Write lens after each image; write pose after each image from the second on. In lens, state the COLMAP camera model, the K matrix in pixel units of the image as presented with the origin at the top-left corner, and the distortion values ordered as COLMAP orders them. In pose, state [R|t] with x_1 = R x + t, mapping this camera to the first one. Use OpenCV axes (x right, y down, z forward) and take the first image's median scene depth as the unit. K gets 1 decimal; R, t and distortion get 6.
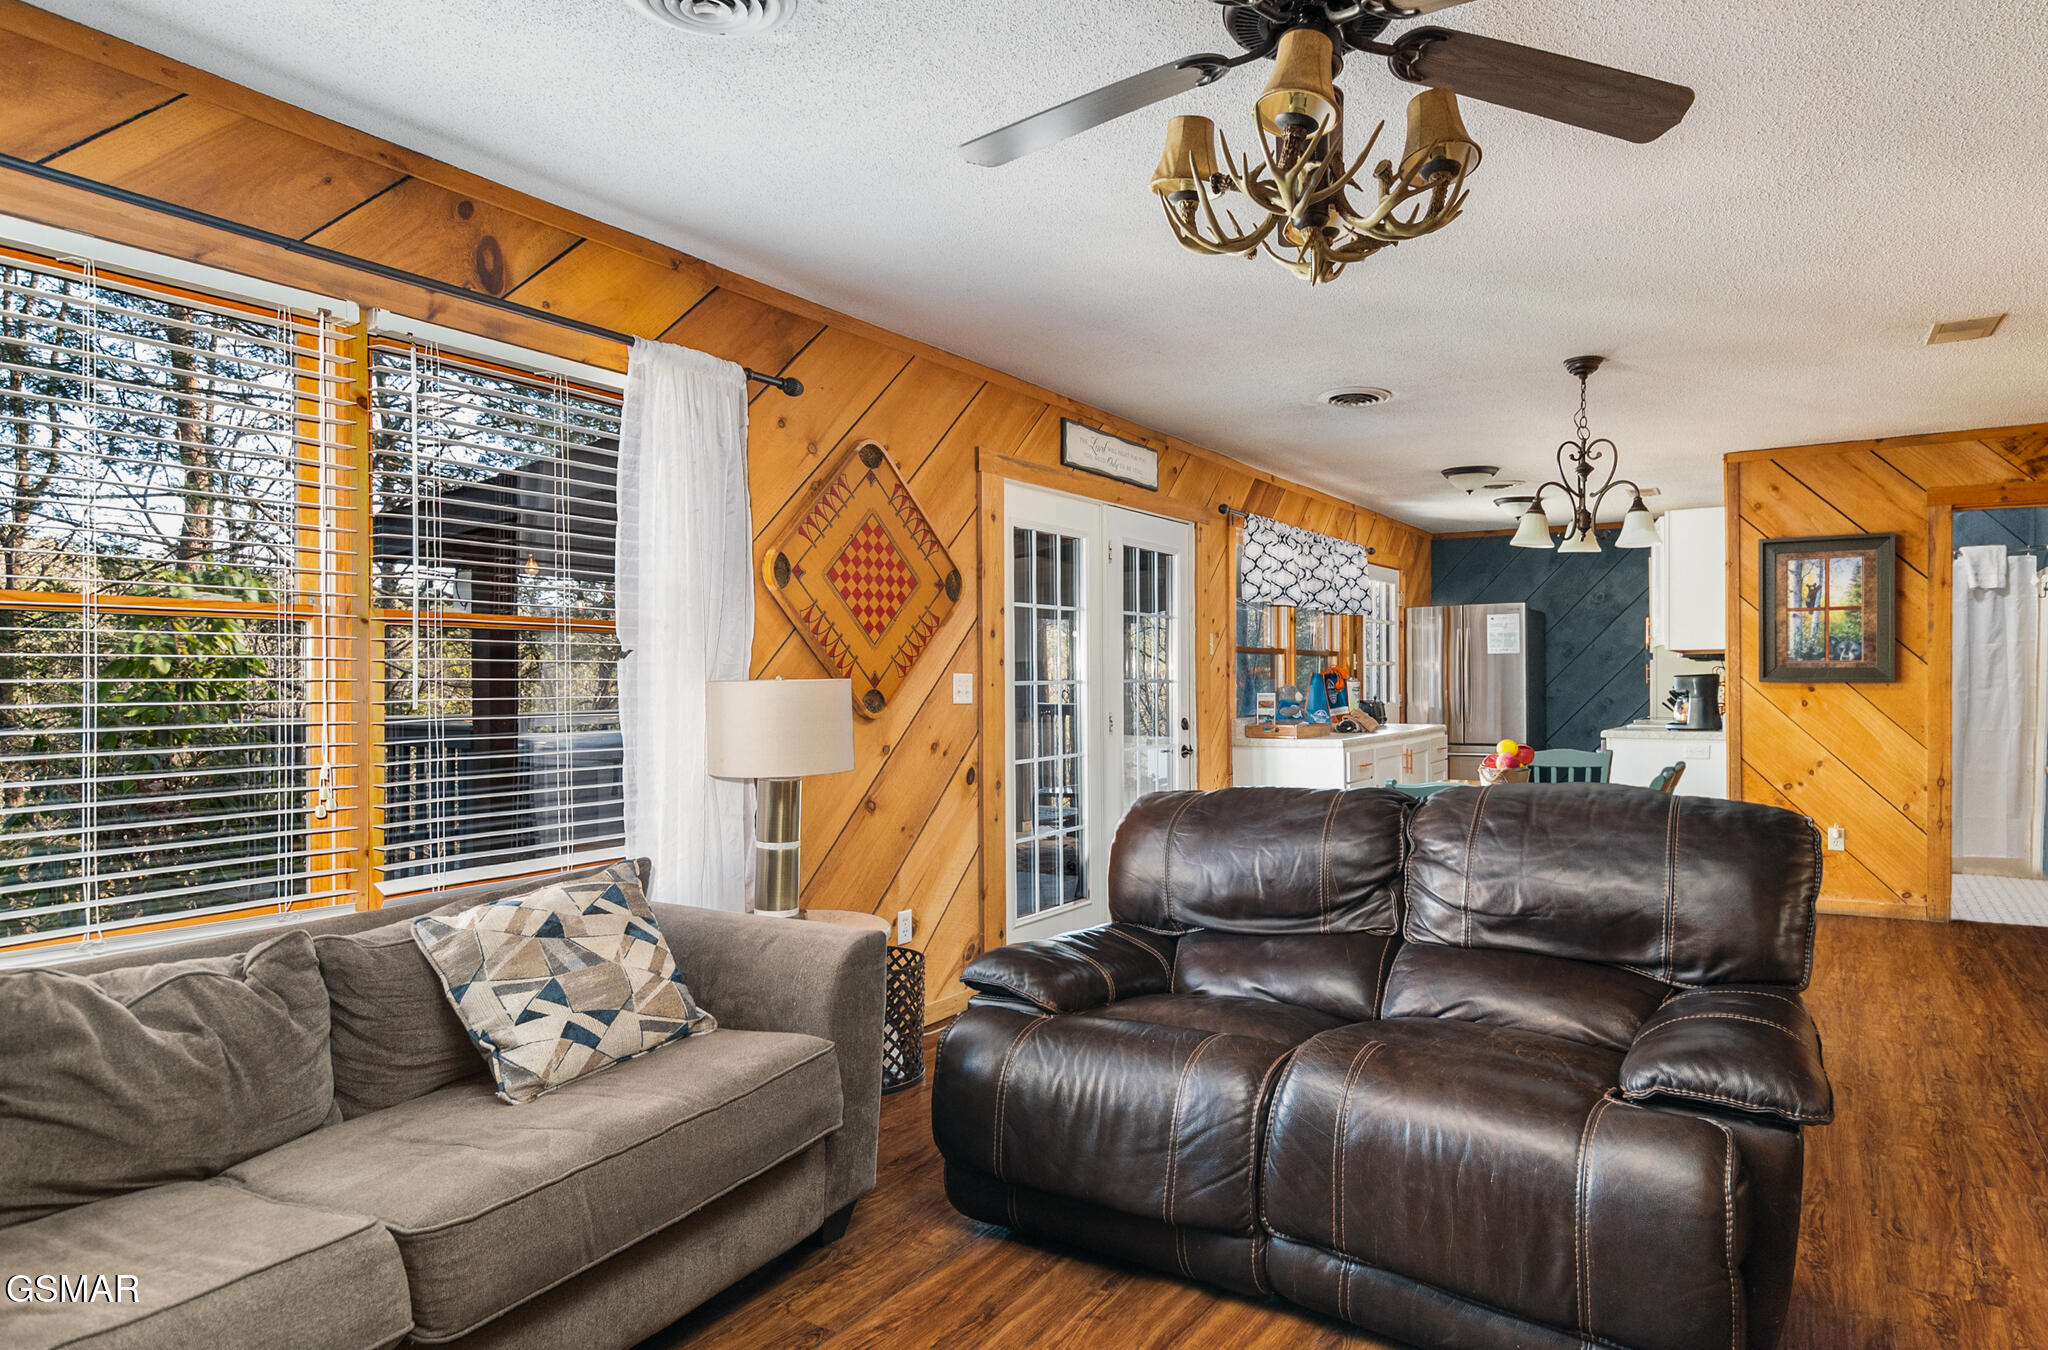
lens RADIAL K [[1124.1, 0, 1057.5], [0, 1124.1, 693.0], [0, 0, 1]] dist [-0.004262, 0.000275]
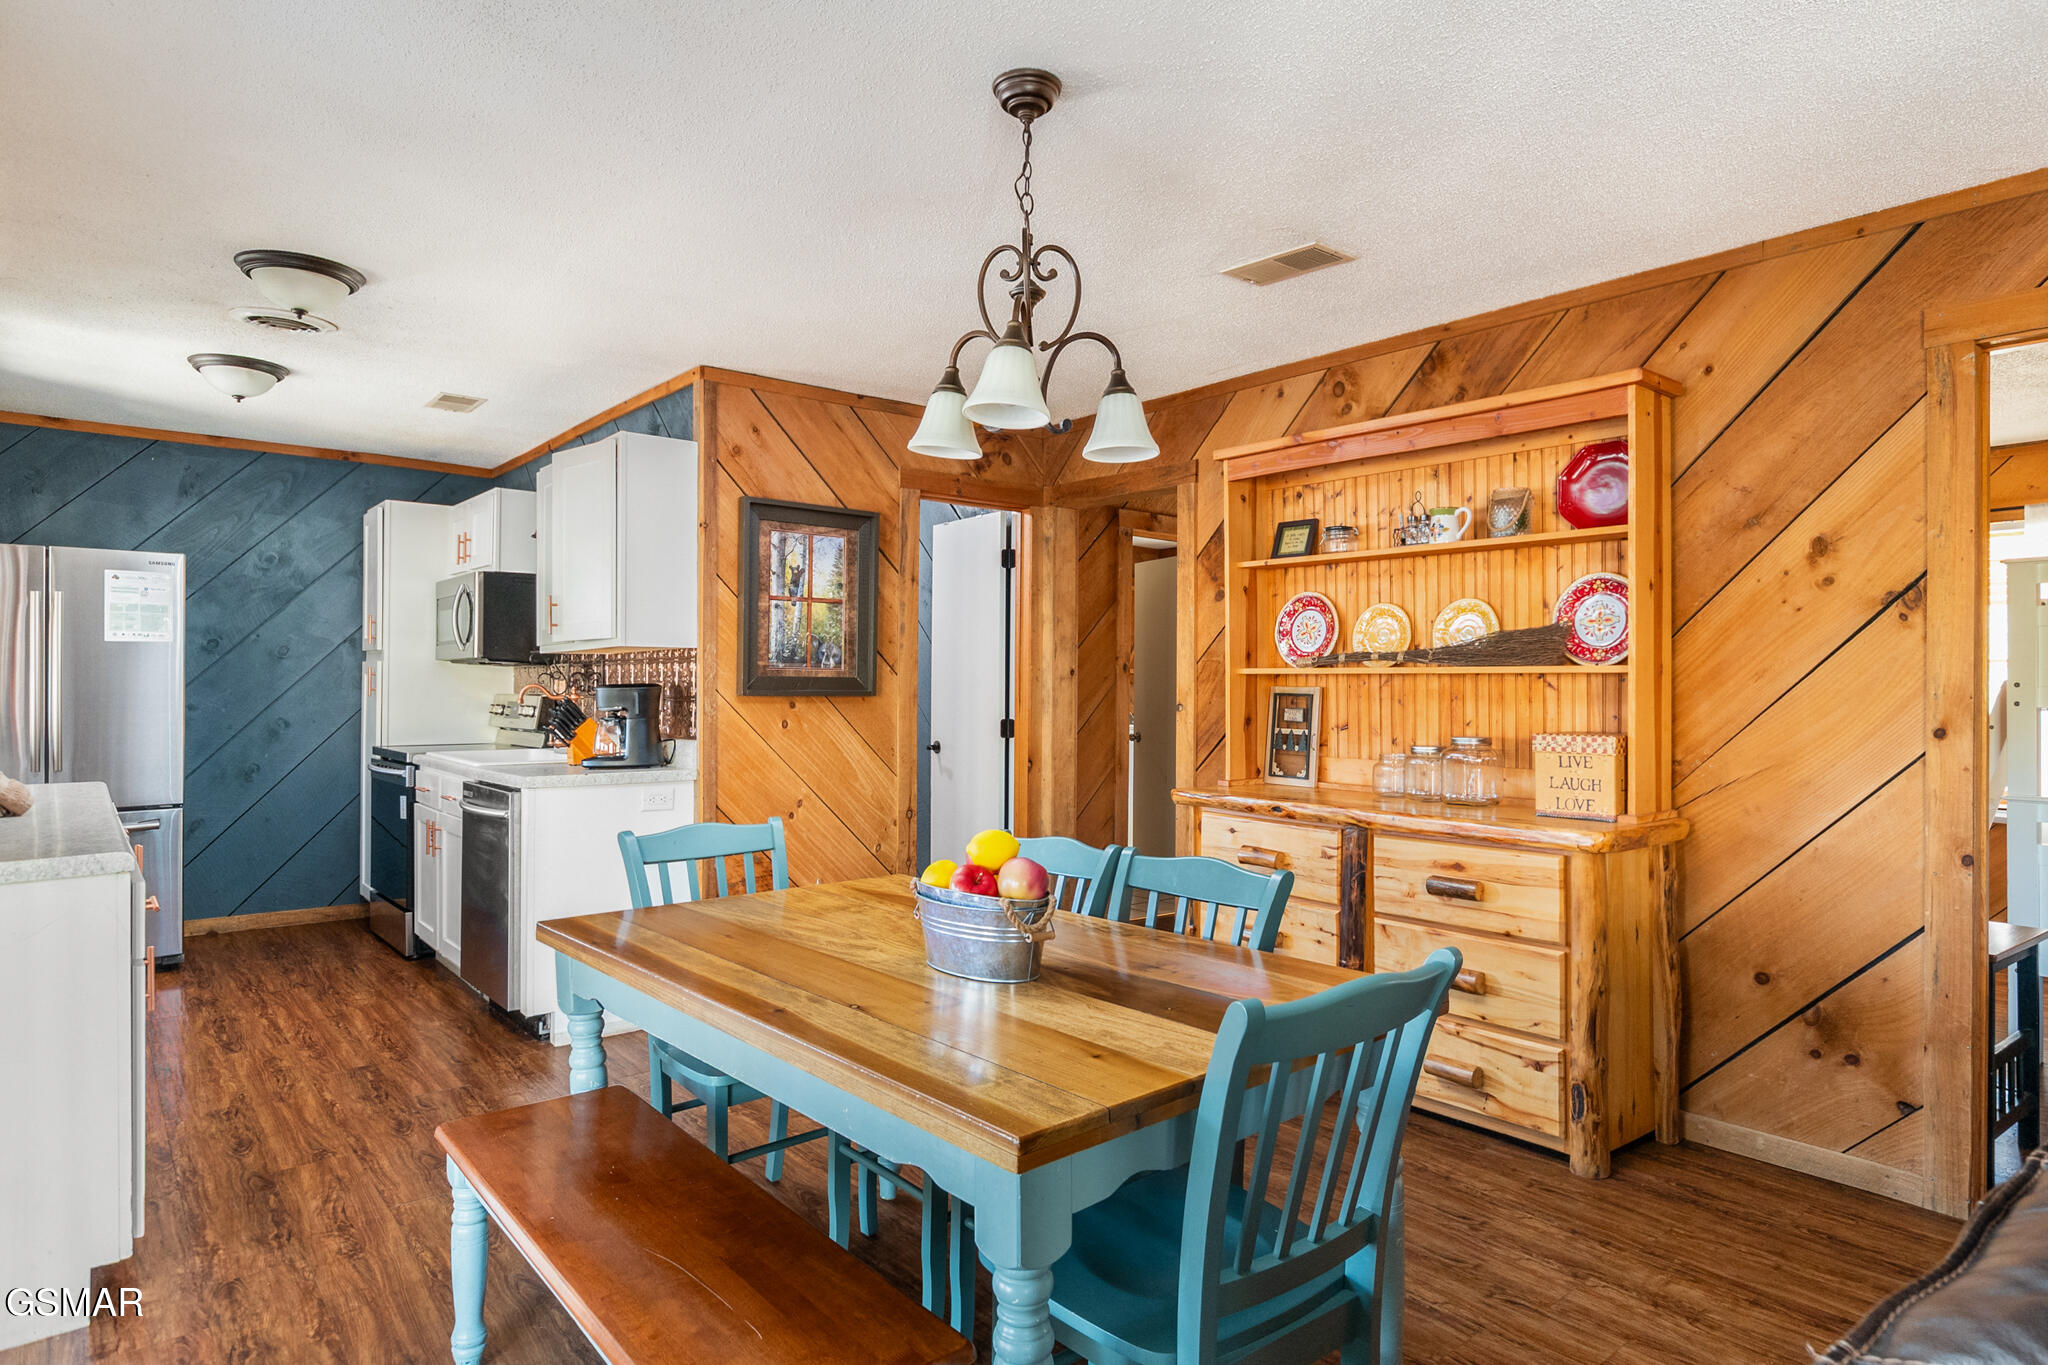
lens RADIAL K [[1194.9, 0, 1024.6], [0, 1194.9, 677.4], [0, 0, 1]] dist [0.014139, -0.000415]
pose [[0.305804, 0.014317, 0.951987, -0.045613], [0.006945, 0.999827, -0.017267, -0.007089], [-0.952069, 0.011892, 0.305652, 0.605959]]
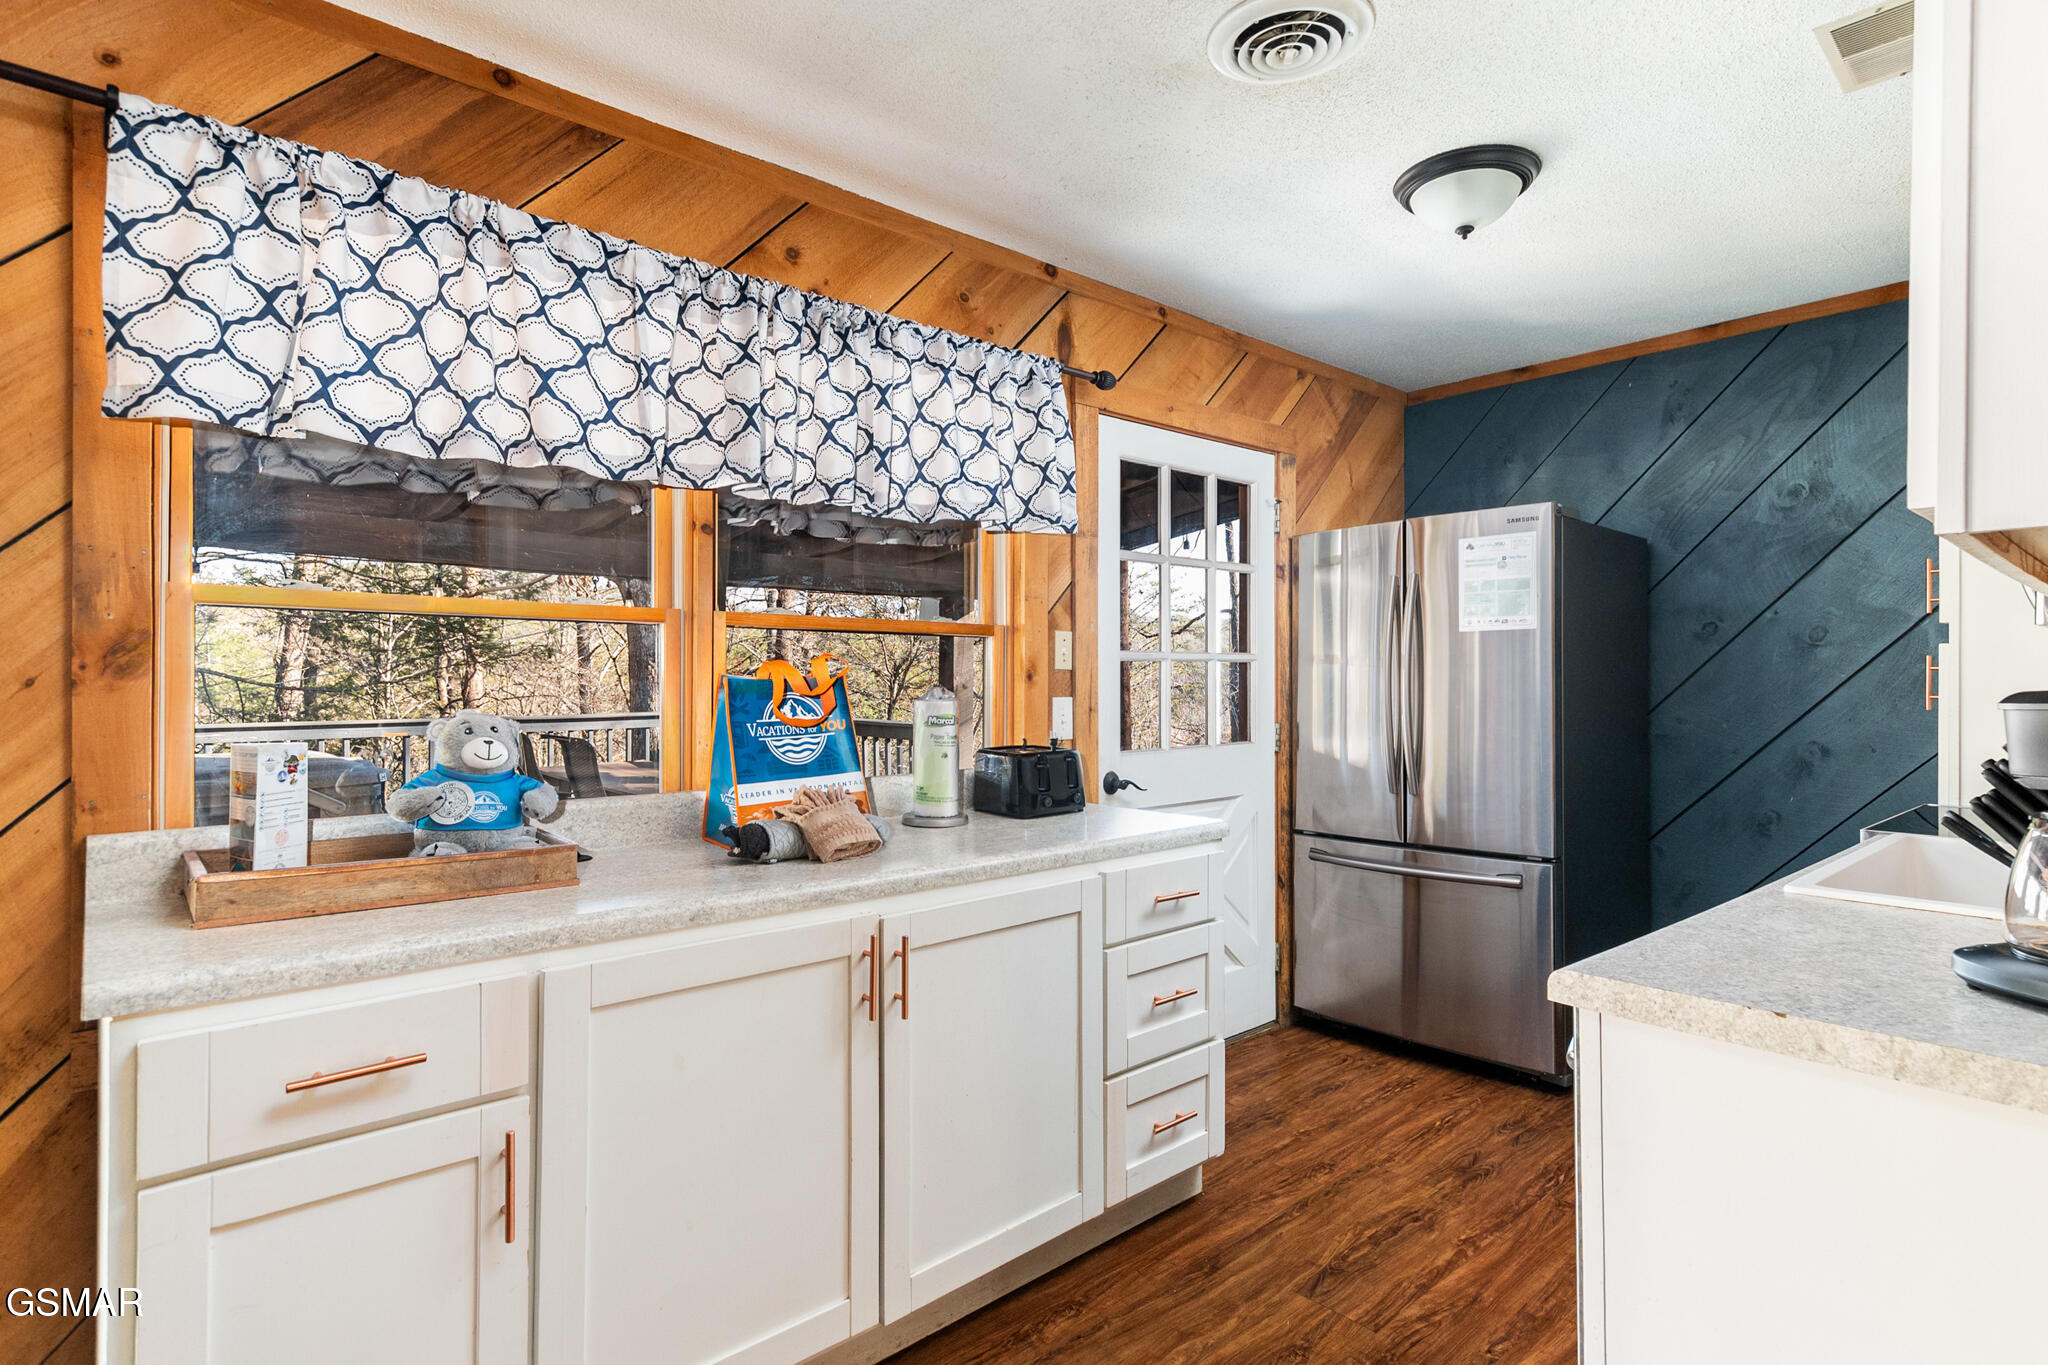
lens RADIAL K [[1058.9, 0, 1029.2], [0, 1058.9, 686.6], [0, 0, 1]] dist [0.019928, -0.001670]
pose [[0.967589, 0.005342, -0.252472, 0.489438], [-0.008383, 0.999905, -0.010969, -0.014371], [0.252389, 0.012730, 0.967542, 0.871608]]
